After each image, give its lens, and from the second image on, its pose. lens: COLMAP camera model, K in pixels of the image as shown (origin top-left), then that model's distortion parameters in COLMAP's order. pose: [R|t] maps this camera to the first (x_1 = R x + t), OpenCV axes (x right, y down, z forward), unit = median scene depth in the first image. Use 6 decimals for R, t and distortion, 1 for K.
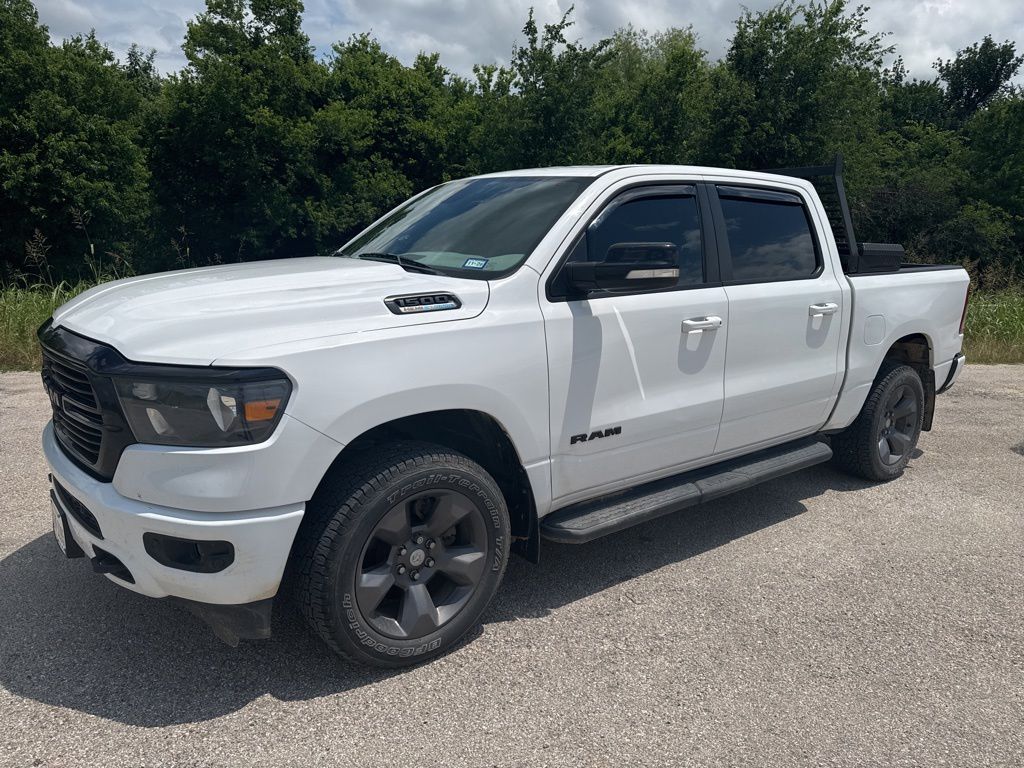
lens RADIAL K [[696.8, 0, 512.0], [0, 696.8, 384.0], [0, 0, 1]] dist [0.060795, -0.084188]
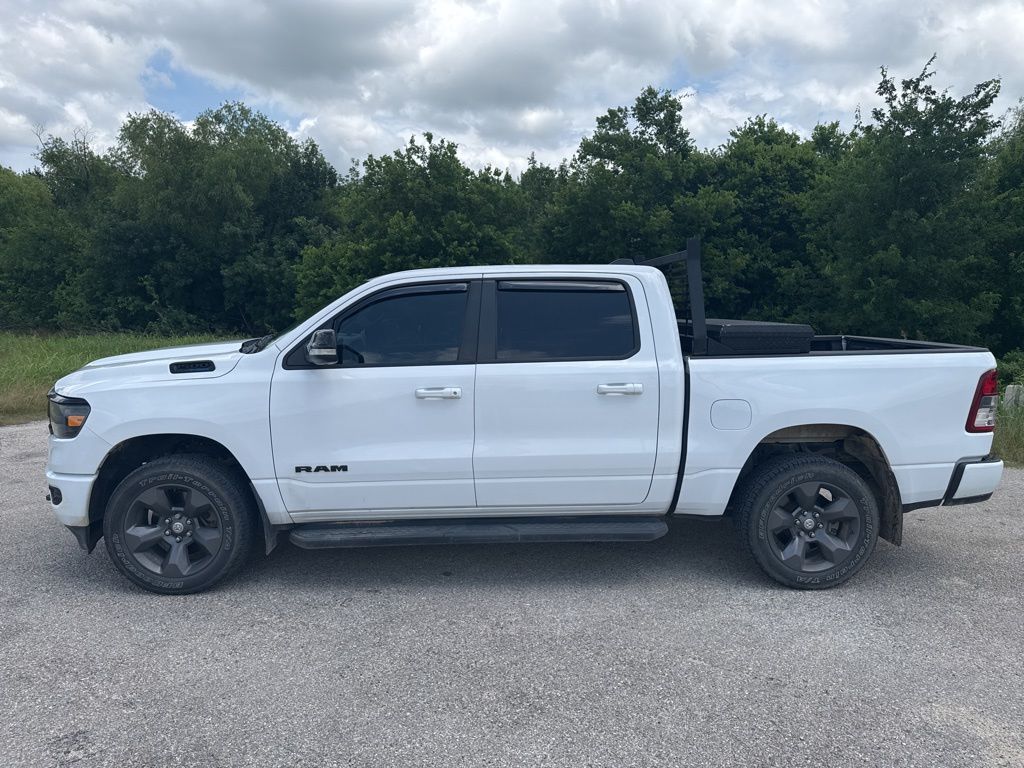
lens RADIAL K [[696.8, 0, 512.0], [0, 696.8, 384.0], [0, 0, 1]] dist [0.060795, -0.084188]
pose [[0.813009, 0.041794, -0.580749, 0.855461], [-0.100402, 0.992543, -0.069127, -0.024109], [0.573529, 0.114509, 0.811142, 0.062407]]
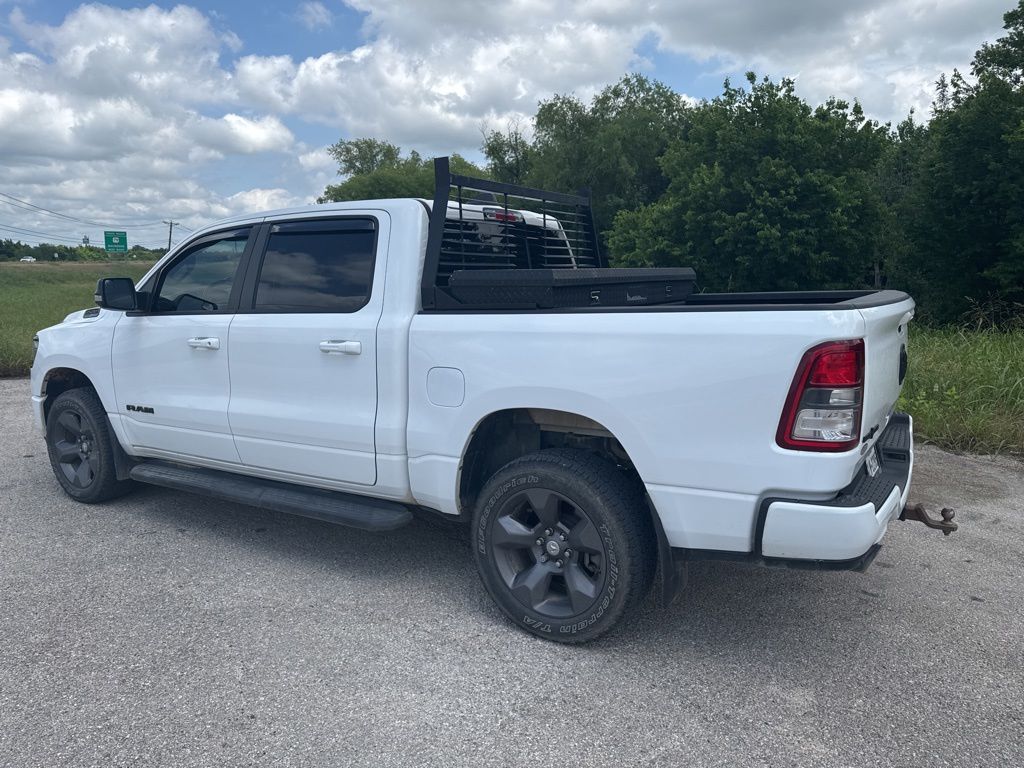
lens RADIAL K [[696.8, 0, 512.0], [0, 696.8, 384.0], [0, 0, 1]] dist [0.060795, -0.084188]
pose [[0.357139, 0.113392, -0.927143, 1.254355], [-0.165938, 0.984517, 0.056489, -0.136540], [0.919193, 0.133673, 0.370425, 0.824096]]
